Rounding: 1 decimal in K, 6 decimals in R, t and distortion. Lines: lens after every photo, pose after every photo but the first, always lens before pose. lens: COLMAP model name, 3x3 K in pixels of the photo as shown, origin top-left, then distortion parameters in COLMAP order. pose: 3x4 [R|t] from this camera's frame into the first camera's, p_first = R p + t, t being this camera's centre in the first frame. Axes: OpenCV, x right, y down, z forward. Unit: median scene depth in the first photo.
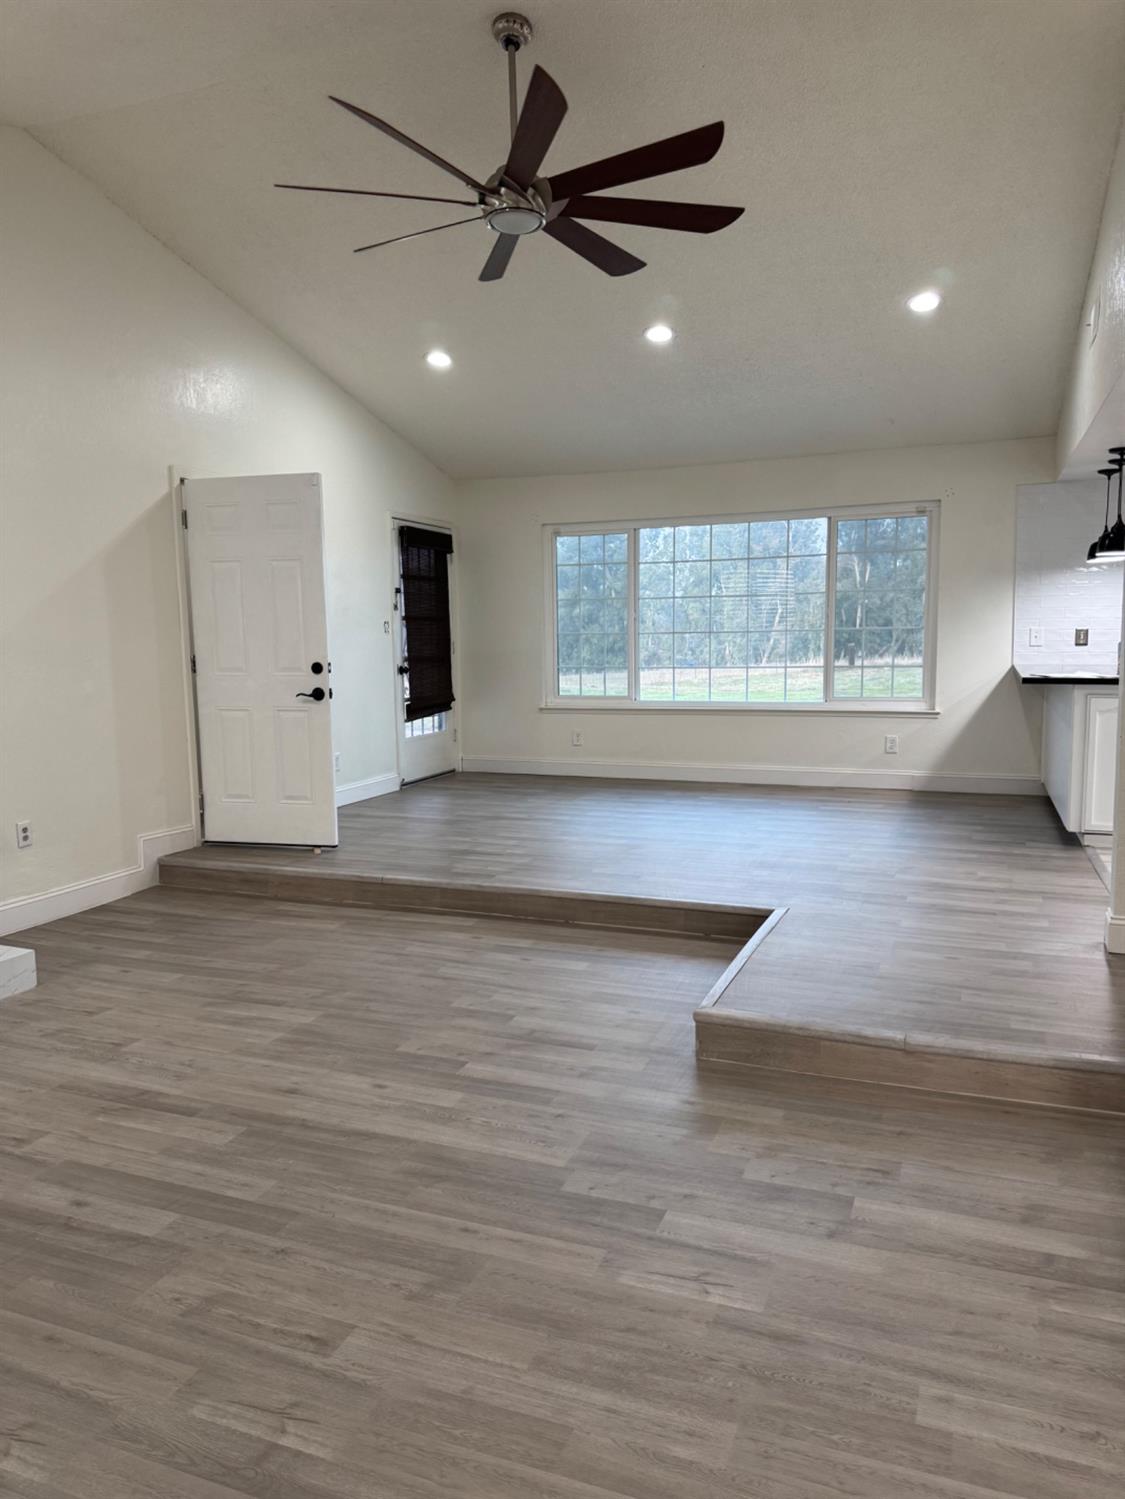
lens RADIAL K [[1035.3, 0, 562.5], [0, 1035.3, 749.5], [0, 0, 1]] dist [0.115396, -0.162607]
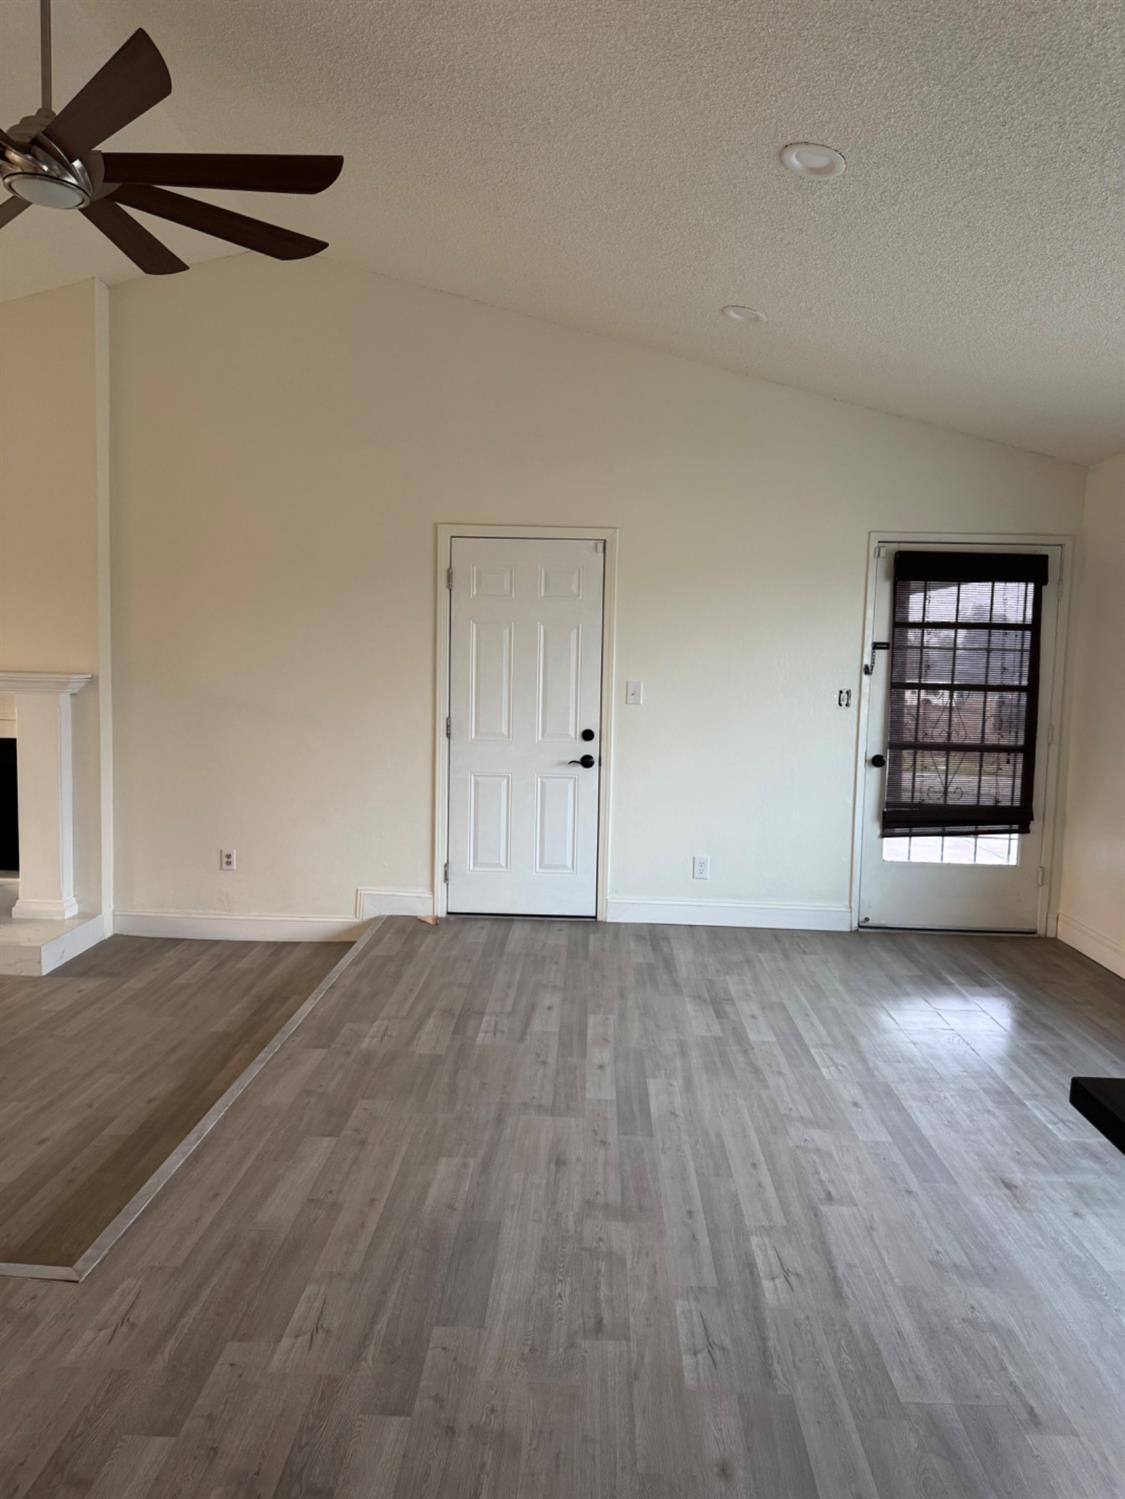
lens RADIAL K [[1035.3, 0, 562.5], [0, 1035.3, 749.5], [0, 0, 1]] dist [0.115396, -0.162607]
pose [[0.338009, 0.092842, -0.936552, 0.655786], [-0.134269, 0.989700, 0.049652, -0.140536], [0.931516, 0.108967, 0.346993, 0.882328]]
